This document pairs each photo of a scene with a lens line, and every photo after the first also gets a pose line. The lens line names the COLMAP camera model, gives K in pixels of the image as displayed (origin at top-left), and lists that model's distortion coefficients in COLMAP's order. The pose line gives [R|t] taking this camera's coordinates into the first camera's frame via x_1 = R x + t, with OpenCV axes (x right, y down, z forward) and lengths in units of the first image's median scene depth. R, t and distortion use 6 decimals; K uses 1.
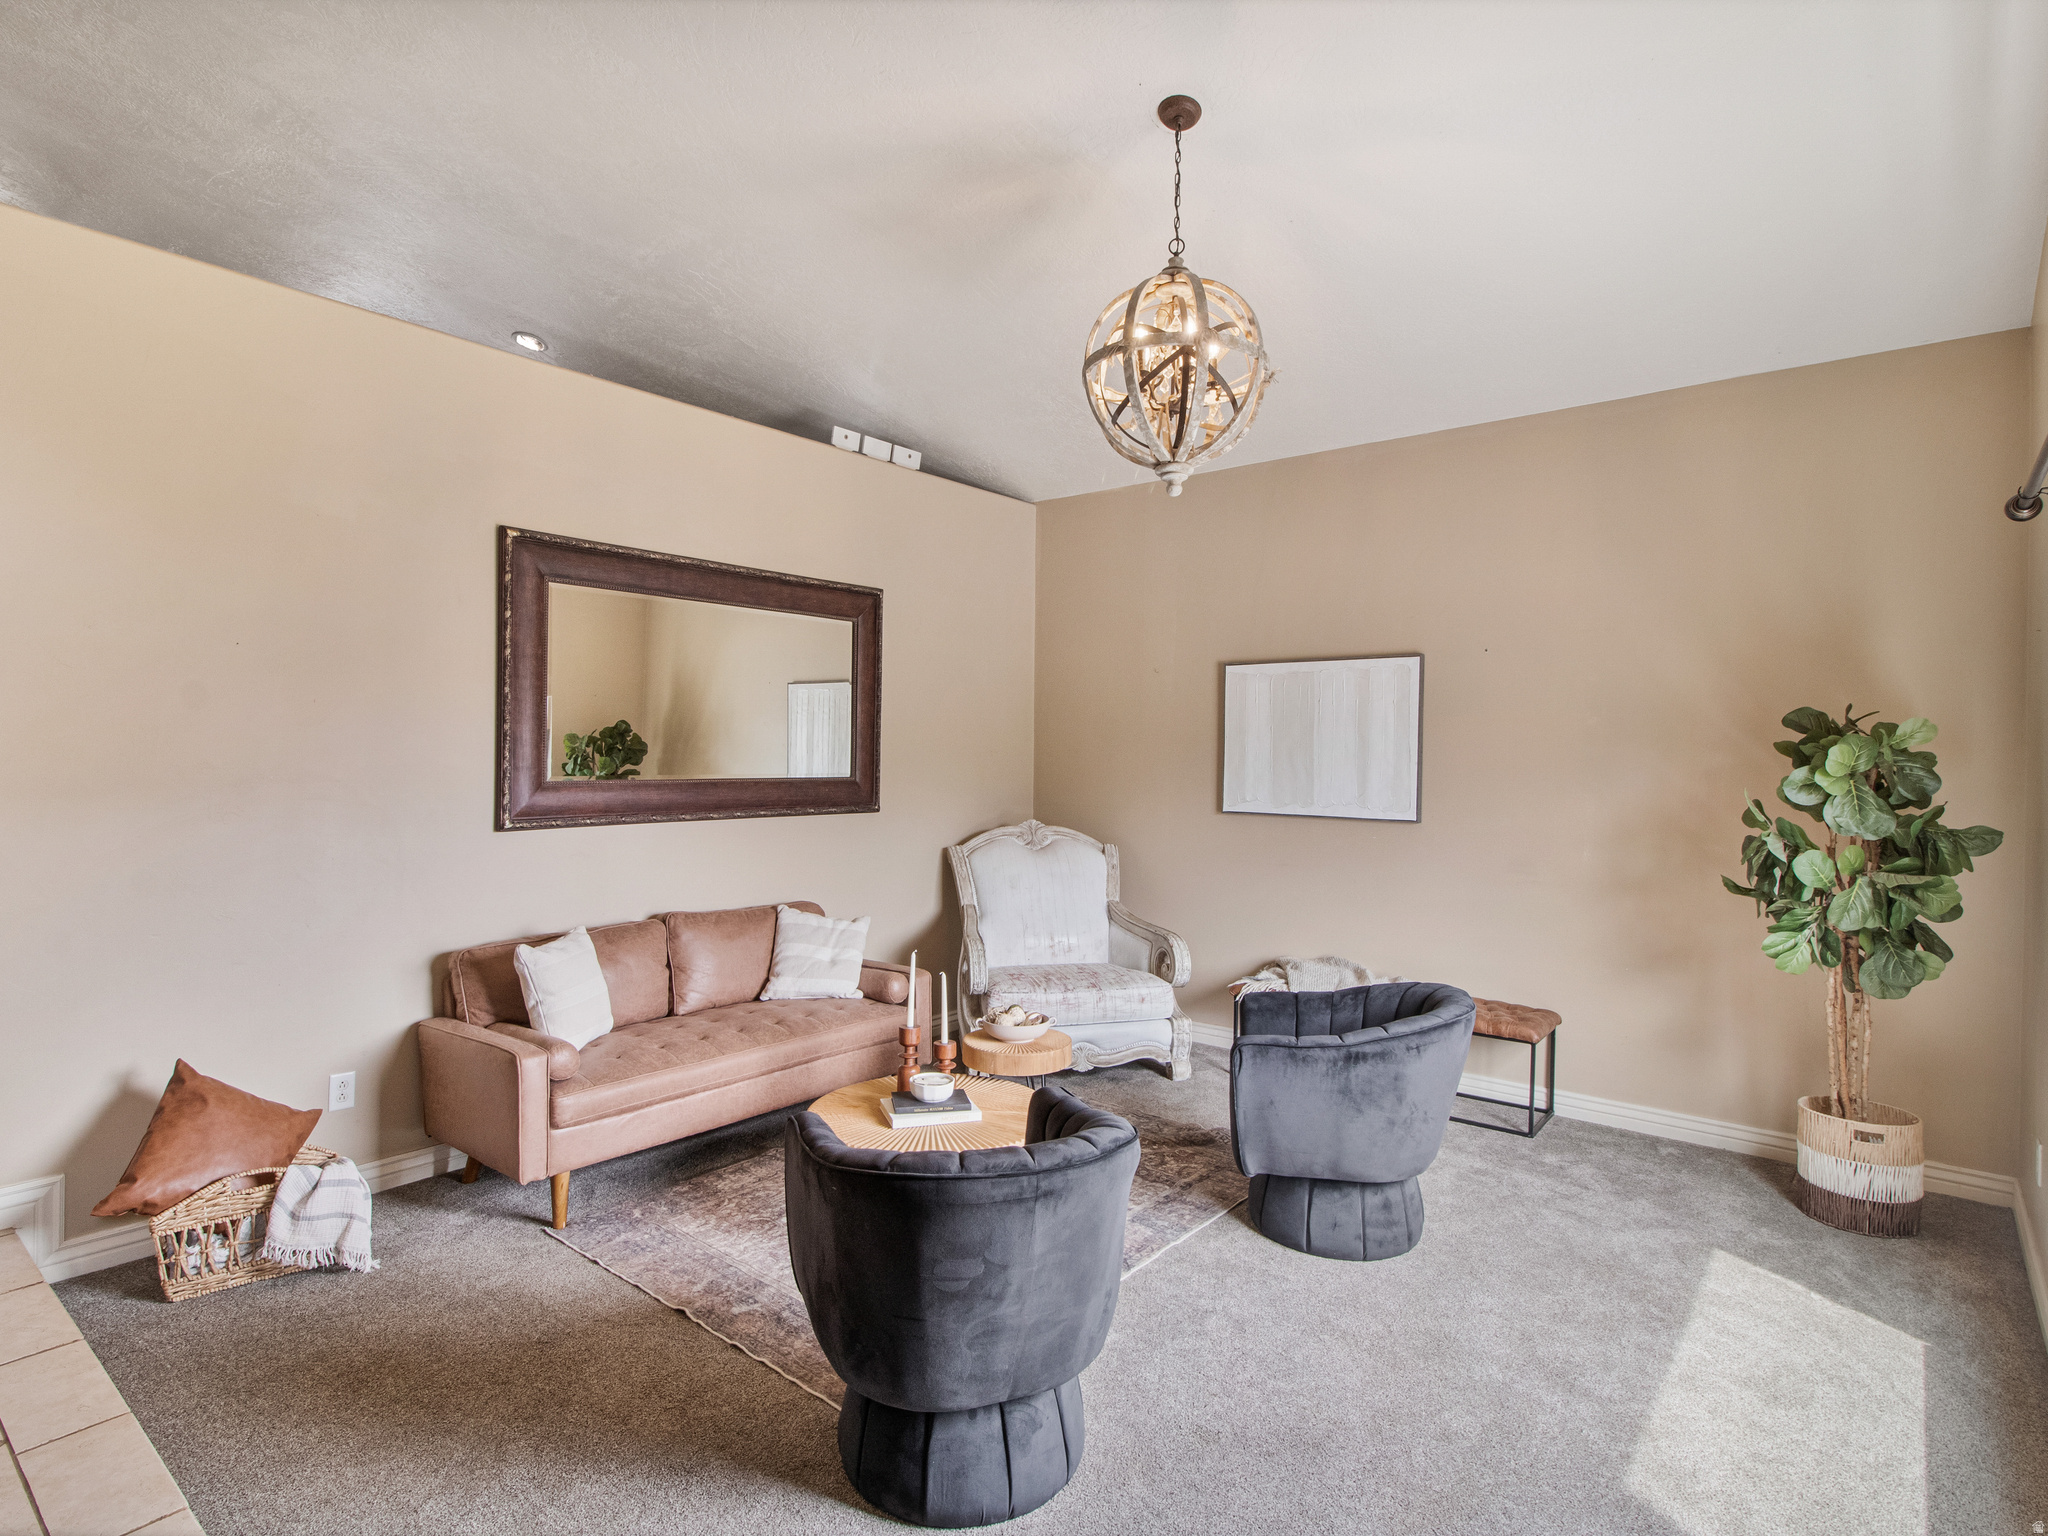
lens RADIAL K [[1077.1, 0, 1016.3], [0, 1077.1, 749.8], [0, 0, 1]] dist [0.000060, 0.000520]
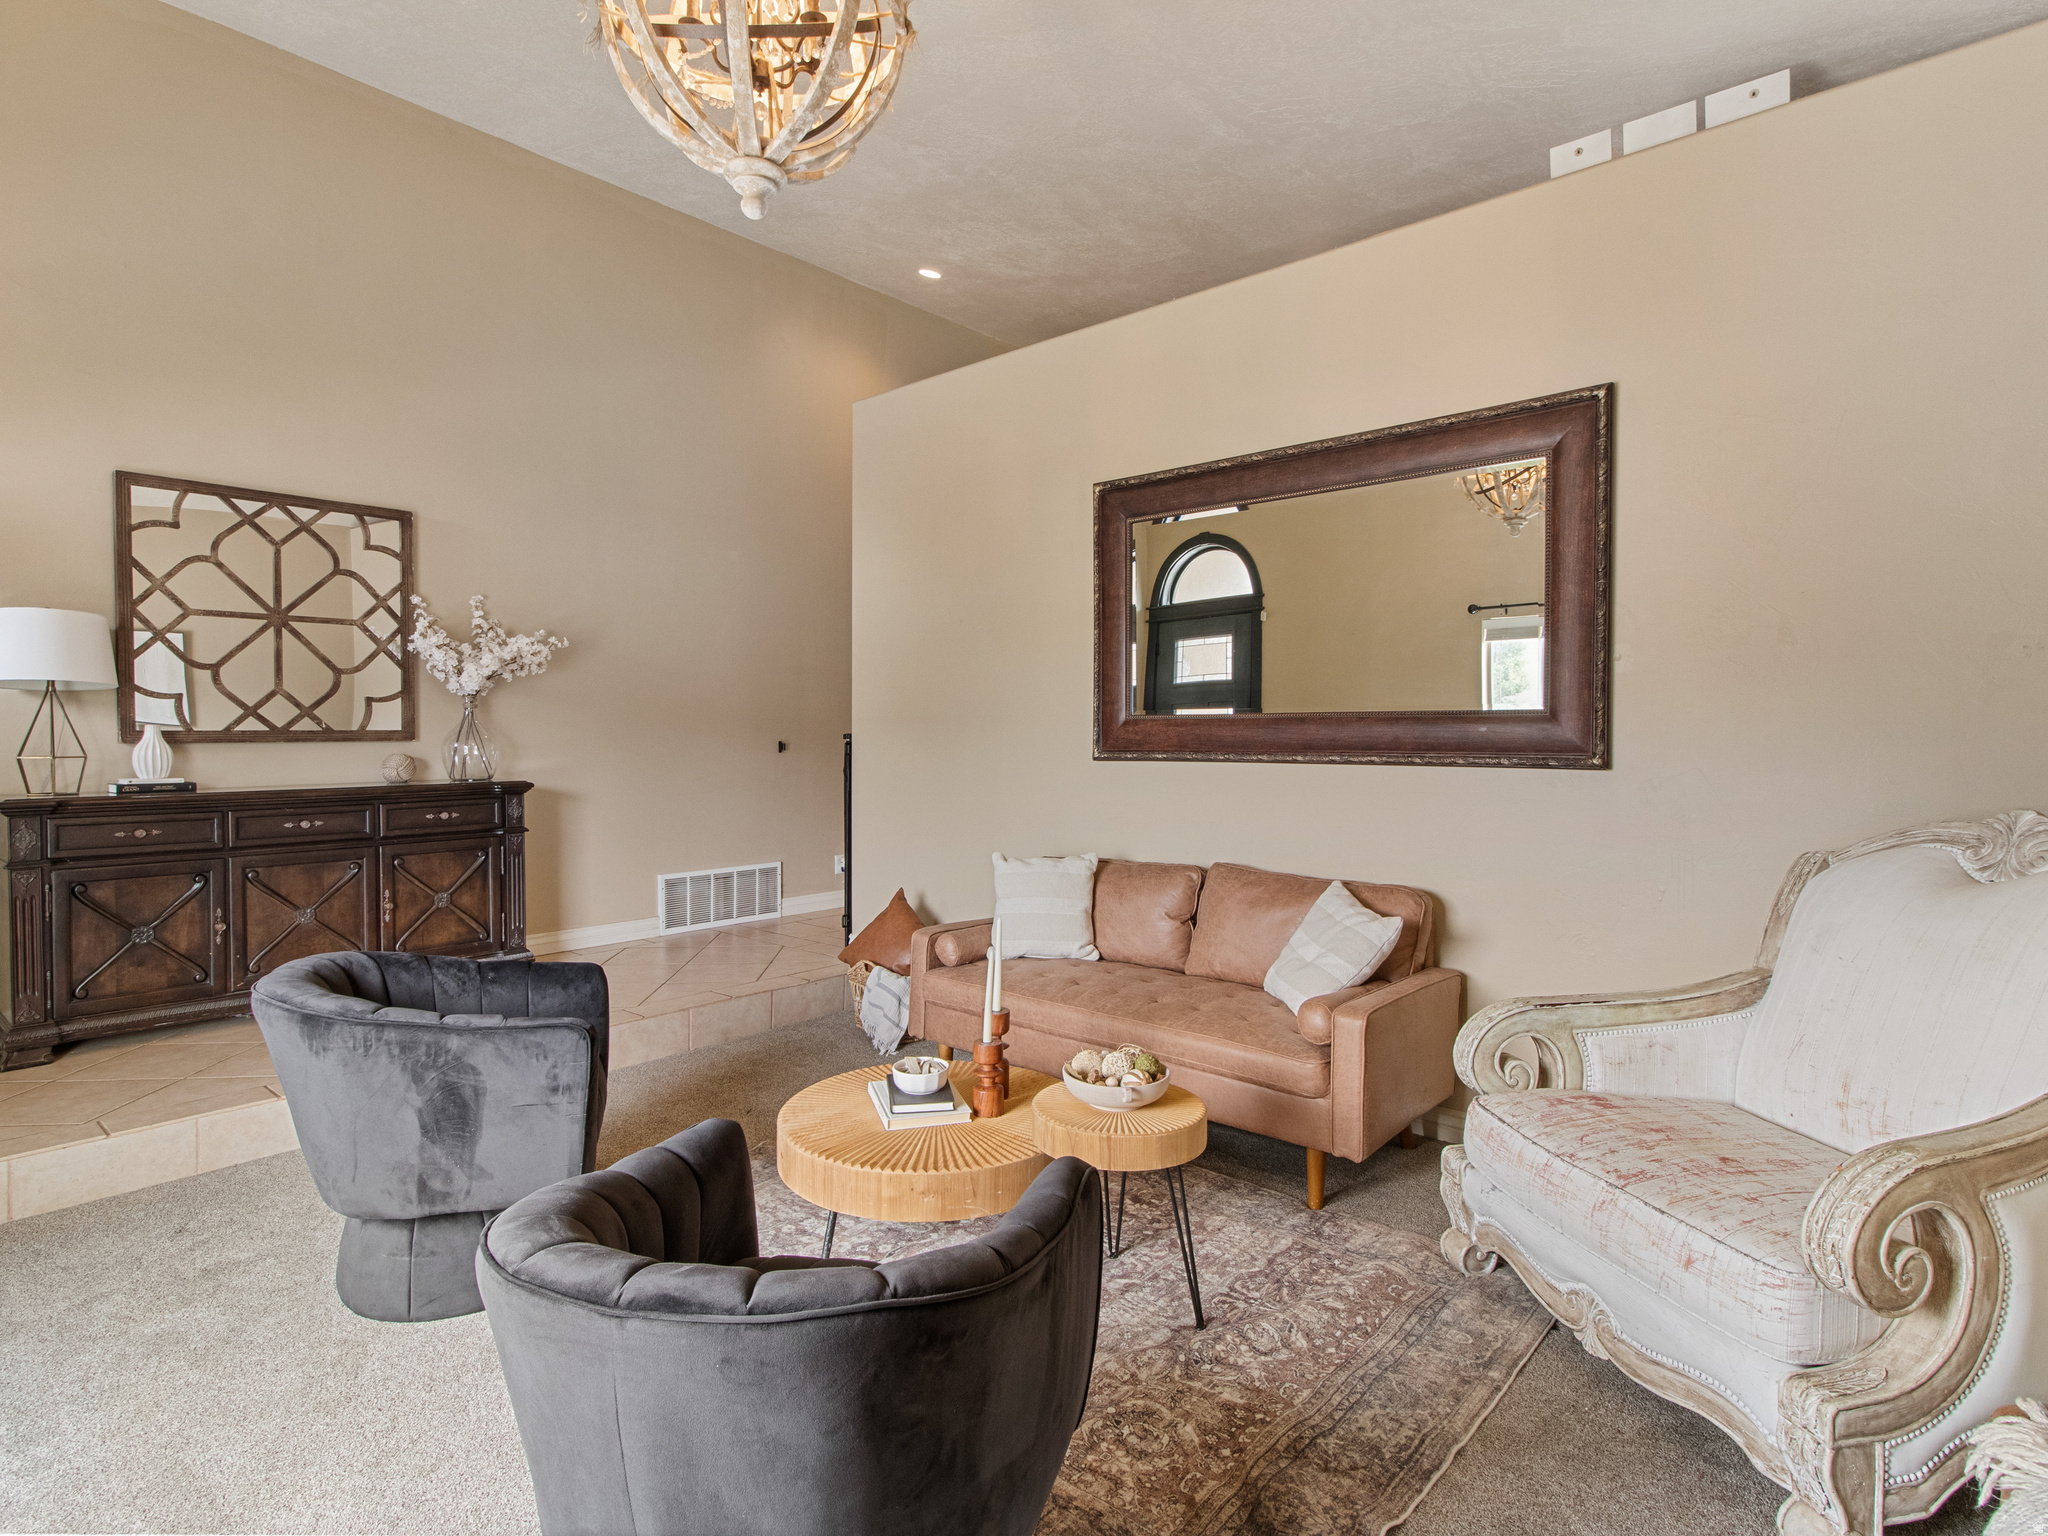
lens RADIAL K [[1077.1, 0, 1016.3], [0, 1077.1, 749.8], [0, 0, 1]] dist [0.000060, 0.000520]
pose [[-0.044971, 0.019573, -0.998796, 0.471513], [0.011421, 0.999753, 0.019078, 0.032485], [0.998923, -0.010549, -0.045184, 0.708447]]
